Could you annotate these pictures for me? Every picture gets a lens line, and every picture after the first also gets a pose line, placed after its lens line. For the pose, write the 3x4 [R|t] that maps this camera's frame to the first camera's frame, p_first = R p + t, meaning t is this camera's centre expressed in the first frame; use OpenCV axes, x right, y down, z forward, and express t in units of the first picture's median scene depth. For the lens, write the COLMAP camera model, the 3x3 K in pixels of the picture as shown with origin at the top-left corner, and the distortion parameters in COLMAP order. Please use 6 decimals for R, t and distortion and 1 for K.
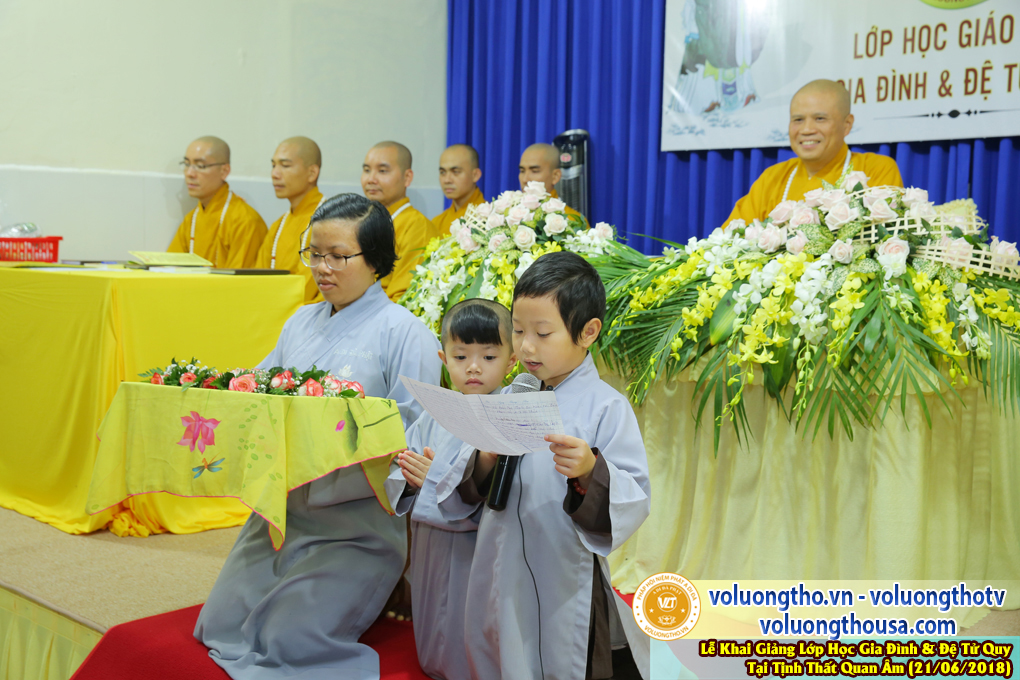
lens RADIAL K [[1229.8, 0, 508.3], [0, 1229.8, 348.1], [0, 0, 1]] dist [0.116685, 0.000000]
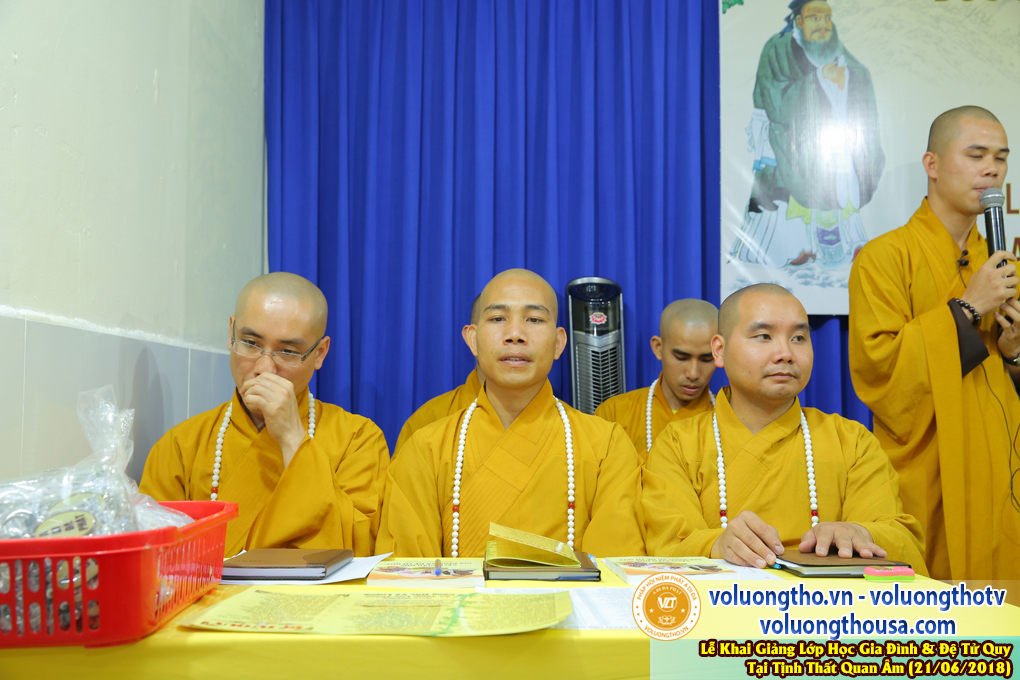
lens RADIAL K [[1231.2, 0, 474.6], [0, 1231.2, 303.0], [0, 0, 1]] dist [0.128508, 0.000000]
pose [[0.697974, 0.042278, 0.714874, -0.574749], [0.077861, 0.987858, -0.134442, -0.100010], [-0.711878, 0.149498, 0.686207, 0.747698]]
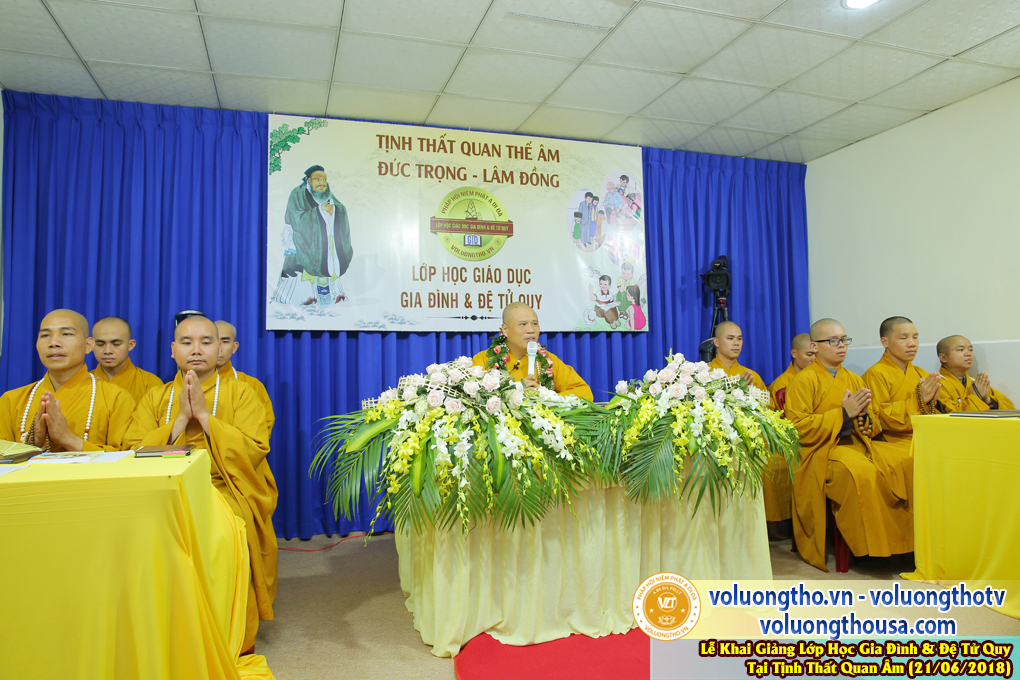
lens RADIAL K [[711.0, 0, 514.4], [0, 711.0, 333.0], [0, 0, 1]] dist [-0.063669, 0.042076]
pose [[0.476481, 0.025657, 0.878810, -0.512235], [0.109883, 0.989998, -0.088481, -0.070976], [-0.872291, 0.138726, 0.468896, 0.488134]]
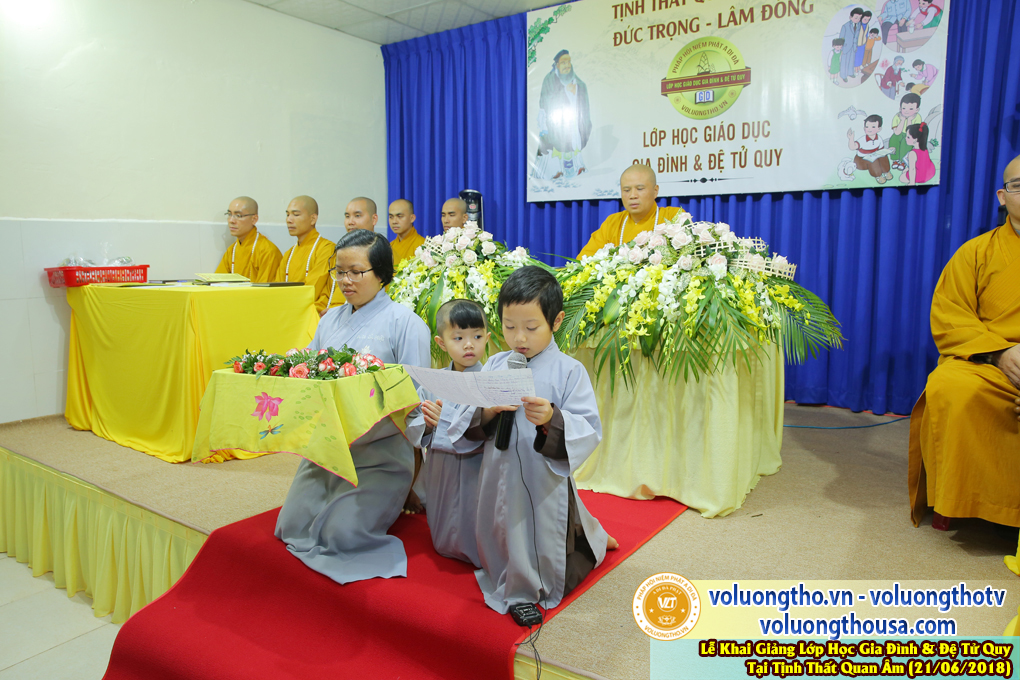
lens RADIAL K [[711.0, 0, 506.1], [0, 711.0, 338.3], [0, 0, 1]] dist [-0.063669, 0.042076]
pose [[0.987688, -0.038720, 0.151566, -0.063111], [0.034591, 0.998958, 0.029783, -0.010836], [-0.152561, -0.024174, 0.987998, 0.091723]]
